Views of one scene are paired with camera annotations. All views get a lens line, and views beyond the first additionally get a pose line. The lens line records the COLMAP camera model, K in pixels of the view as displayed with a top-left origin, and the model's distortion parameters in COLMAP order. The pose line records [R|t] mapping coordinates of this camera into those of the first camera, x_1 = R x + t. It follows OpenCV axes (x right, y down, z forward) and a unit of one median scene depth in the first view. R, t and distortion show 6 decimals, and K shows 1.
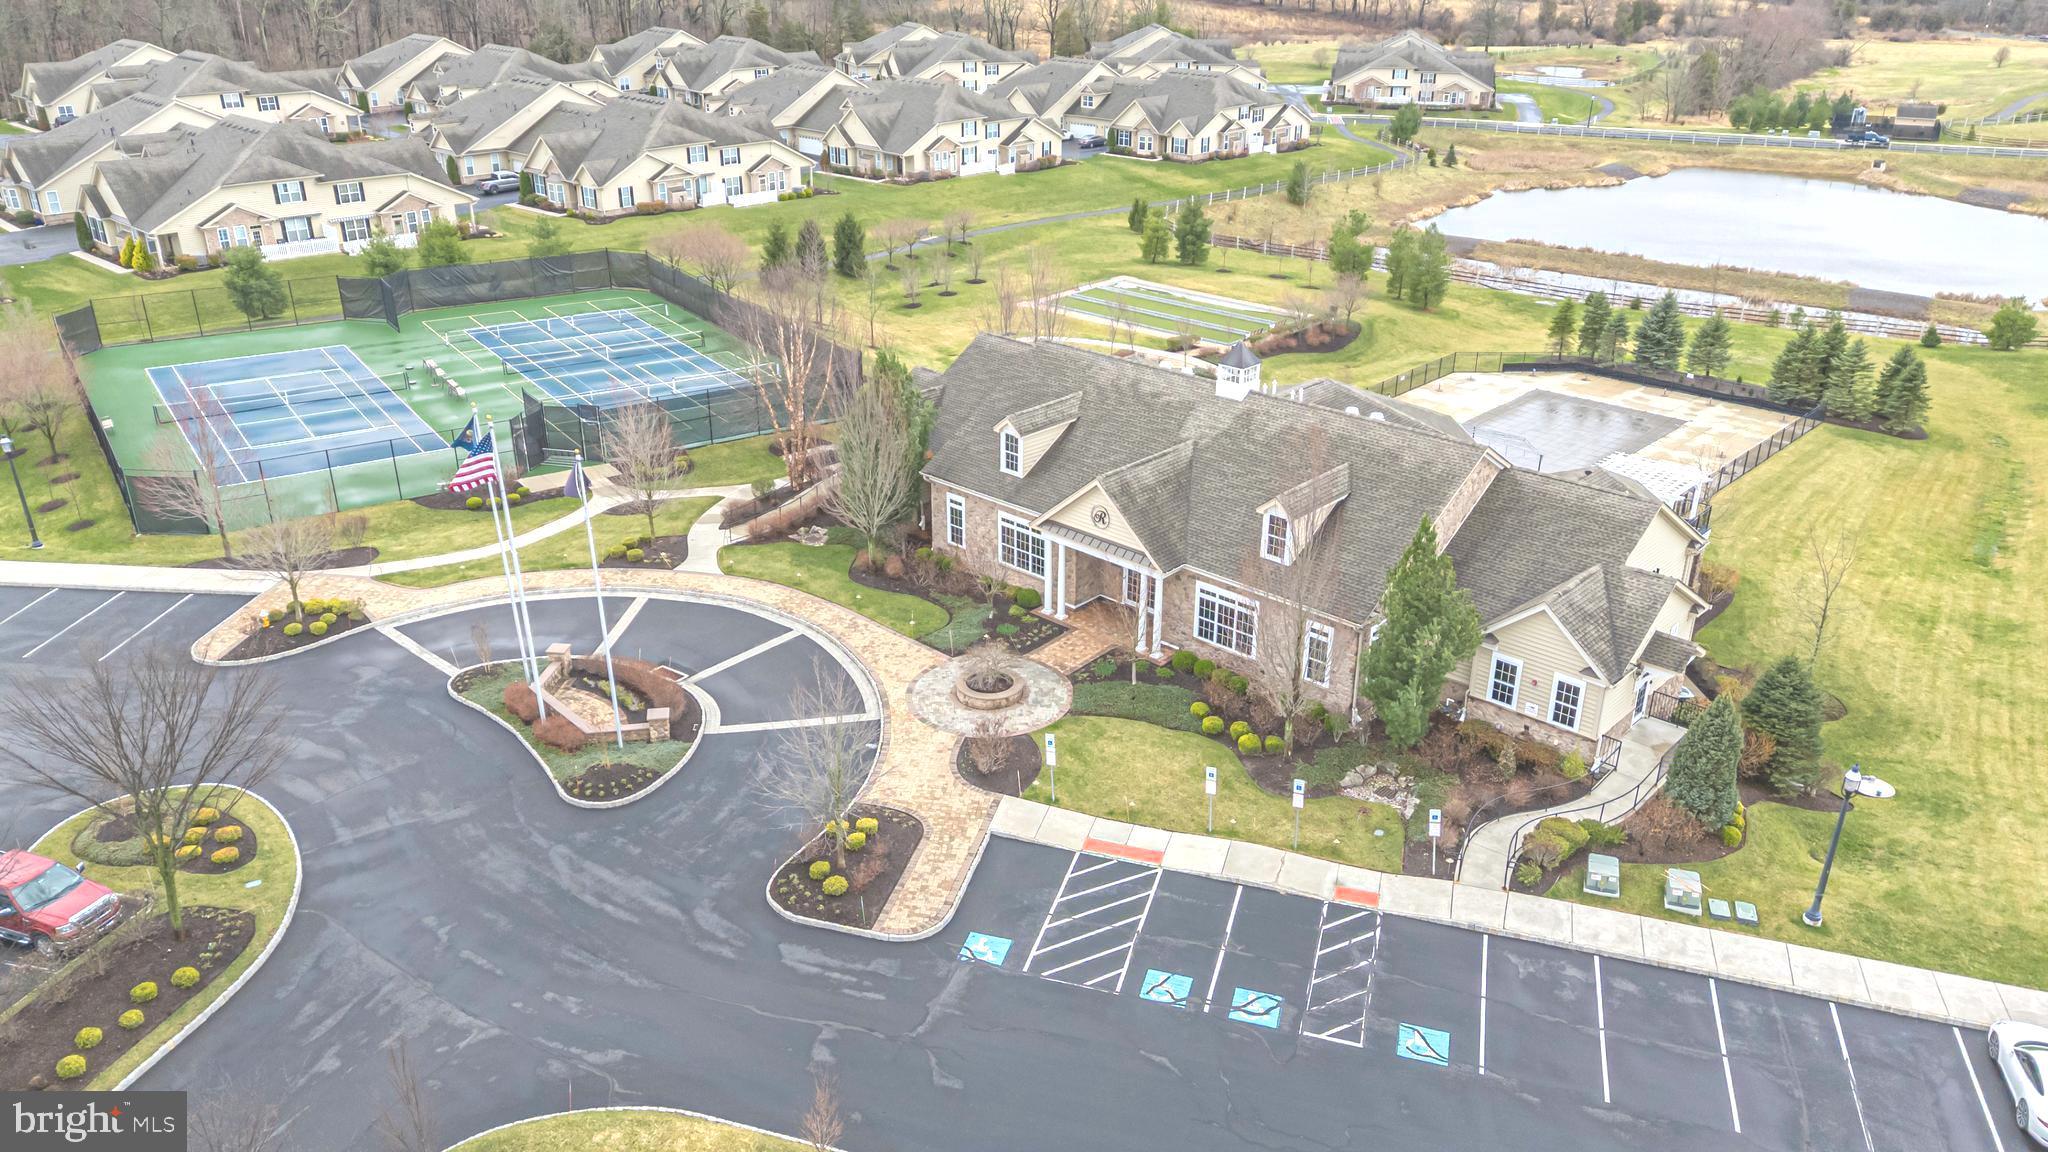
lens RADIAL K [[1480.3, 0, 1024.0], [0, 1480.3, 576.0], [0, 0, 1]] dist [0.071199, -0.066080]
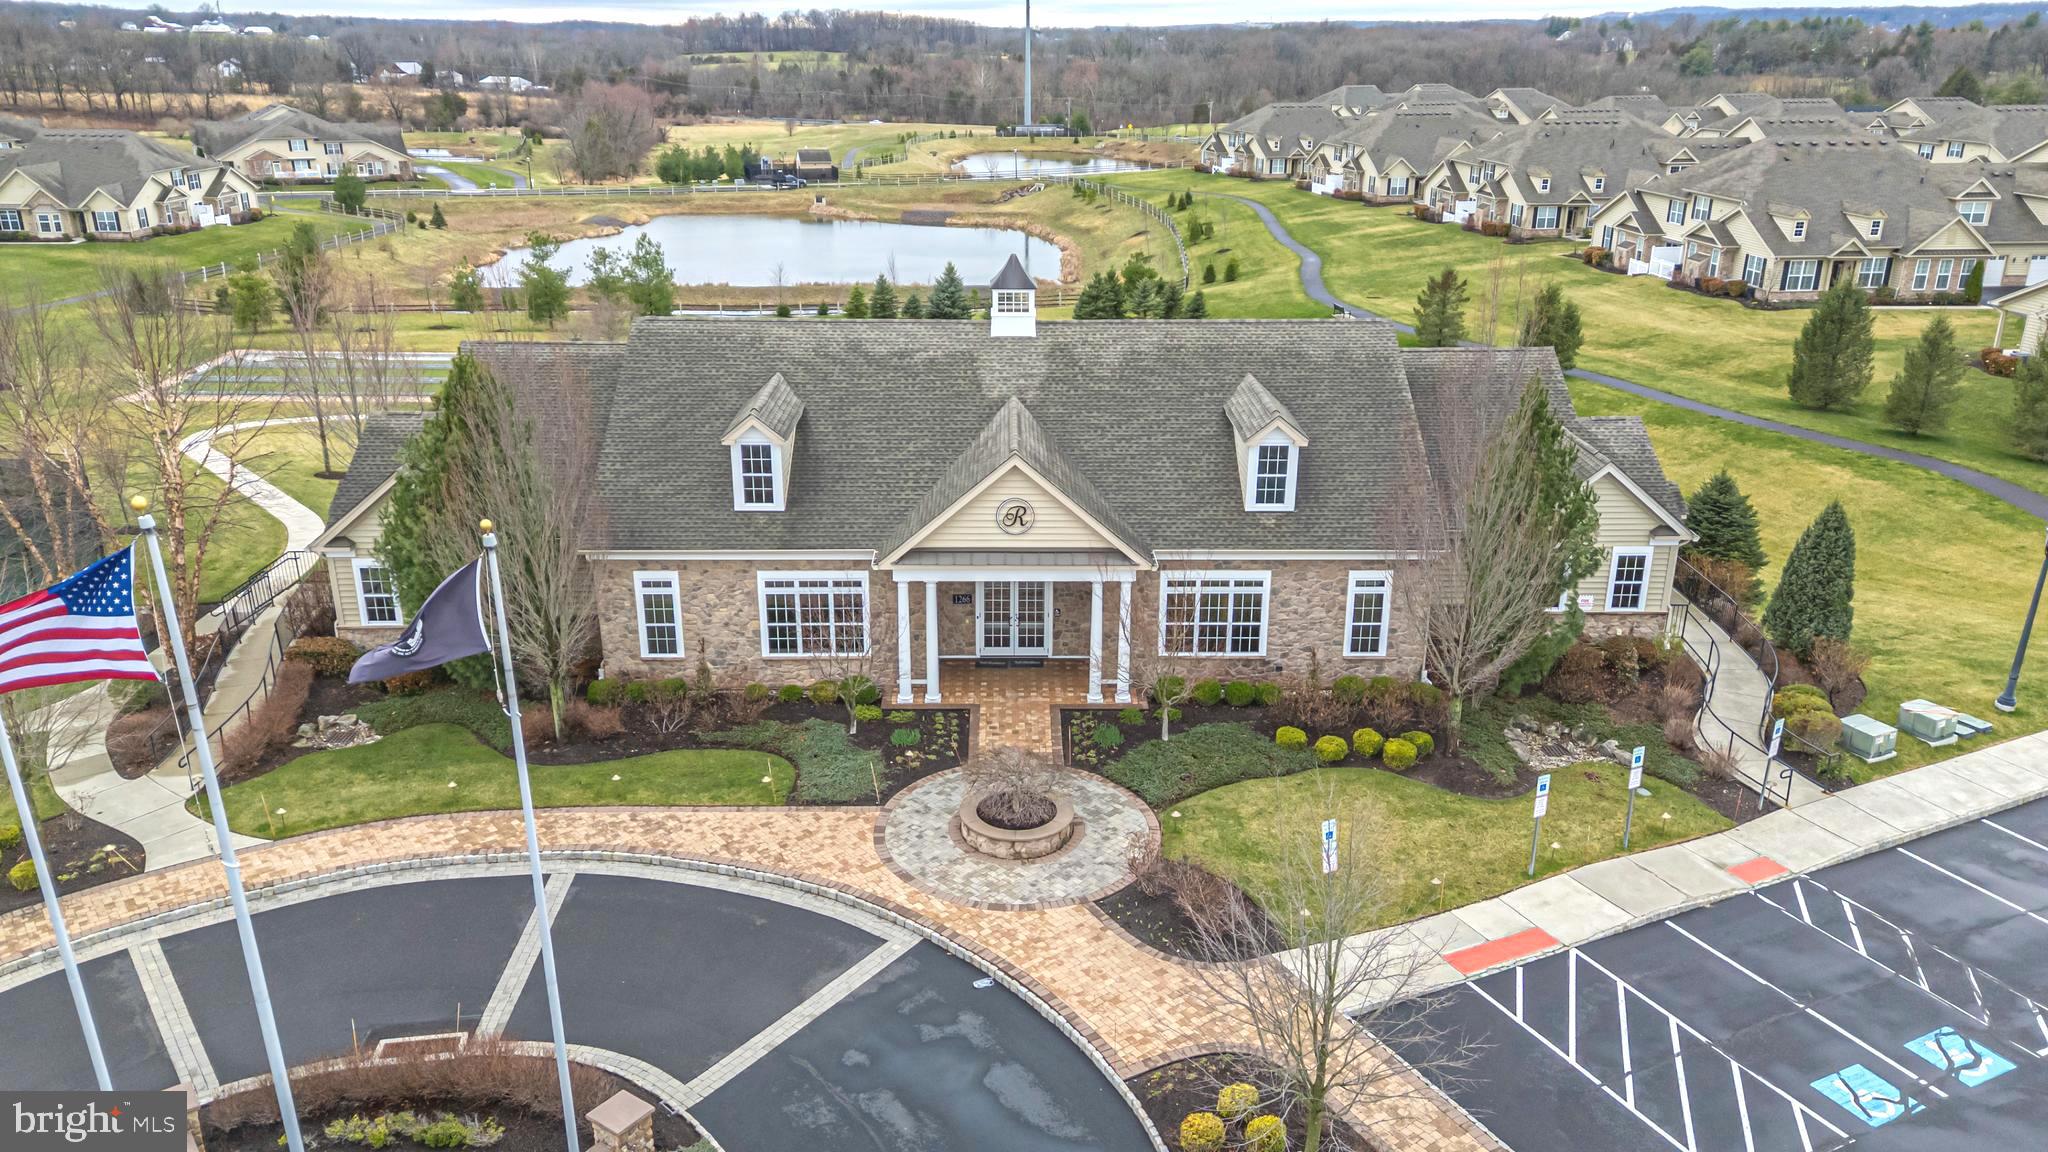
lens RADIAL K [[1480.3, 0, 1024.0], [0, 1480.3, 576.0], [0, 0, 1]] dist [0.071199, -0.066080]
pose [[0.719141, -0.236951, 0.653215, -0.145659], [0.282121, 0.958659, 0.037156, -0.014838], [-0.635015, 0.157565, 0.756260, 0.202237]]
